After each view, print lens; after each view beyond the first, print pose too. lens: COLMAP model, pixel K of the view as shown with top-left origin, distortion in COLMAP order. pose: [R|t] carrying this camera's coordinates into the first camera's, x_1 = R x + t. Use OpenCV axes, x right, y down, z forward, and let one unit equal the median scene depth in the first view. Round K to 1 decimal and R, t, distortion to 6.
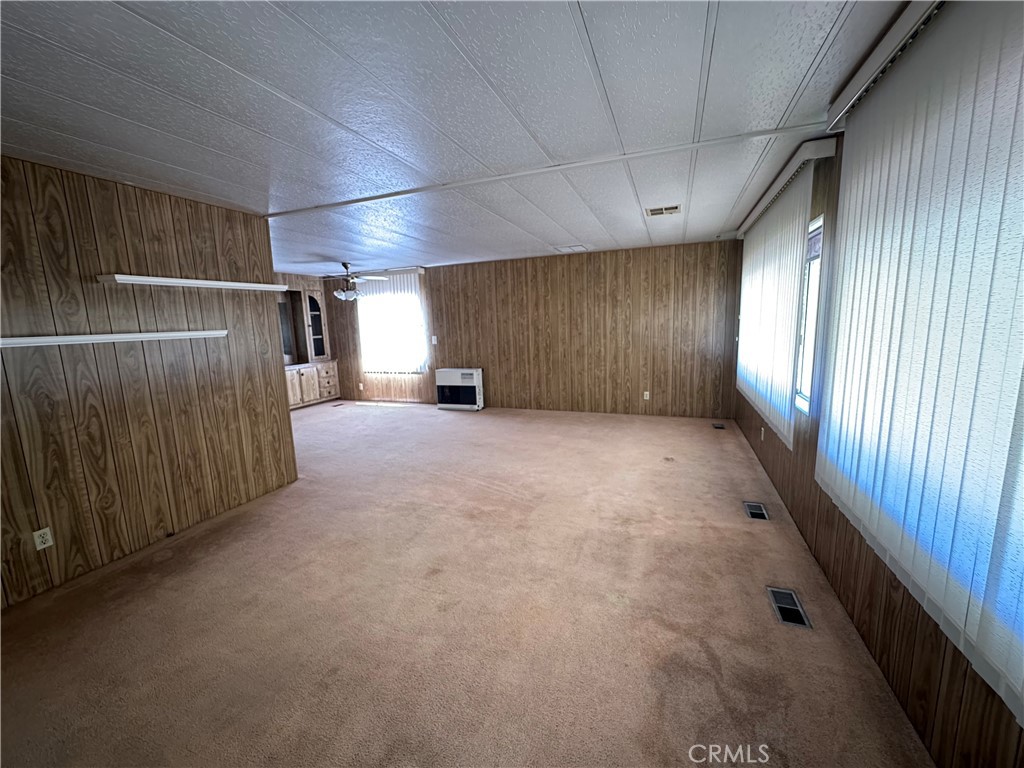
lens RADIAL K [[412.3, 0, 513.5], [0, 412.3, 385.1], [0, 0, 1]] dist [-0.004083, 0.000646]
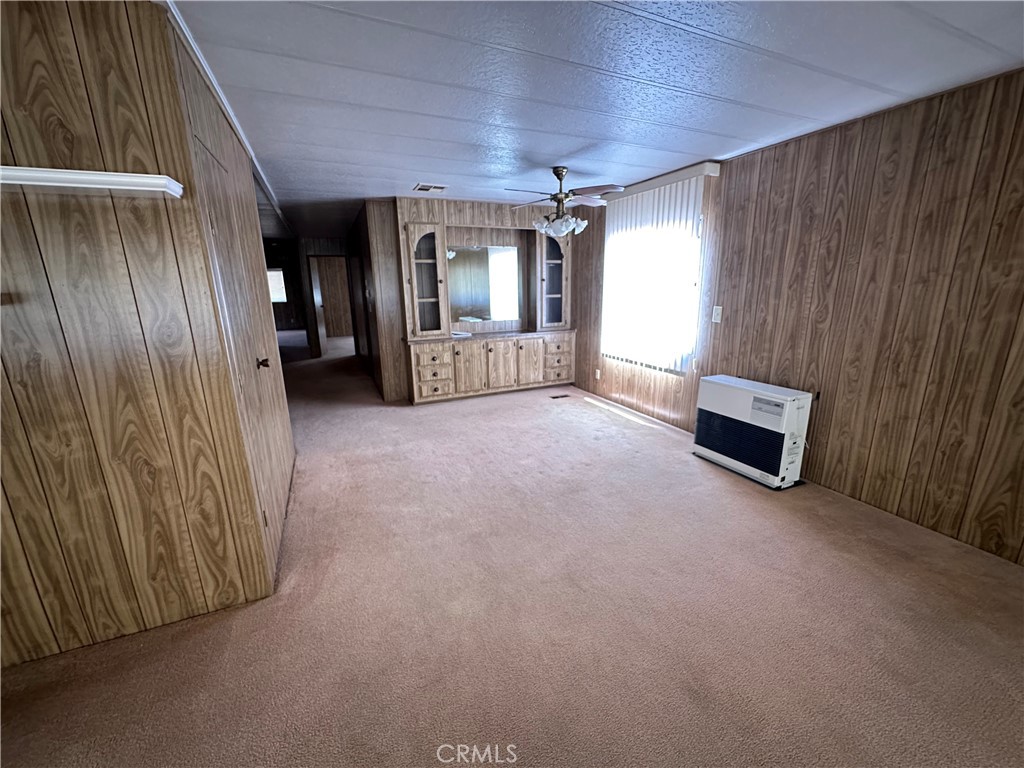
lens RADIAL K [[412.3, 0, 513.5], [0, 412.3, 385.1], [0, 0, 1]] dist [-0.004083, 0.000646]
pose [[0.712348, 0.191620, -0.675160, -0.013740], [-0.117166, 0.980974, 0.154794, -0.074298], [0.691977, -0.031162, 0.721247, 0.470452]]
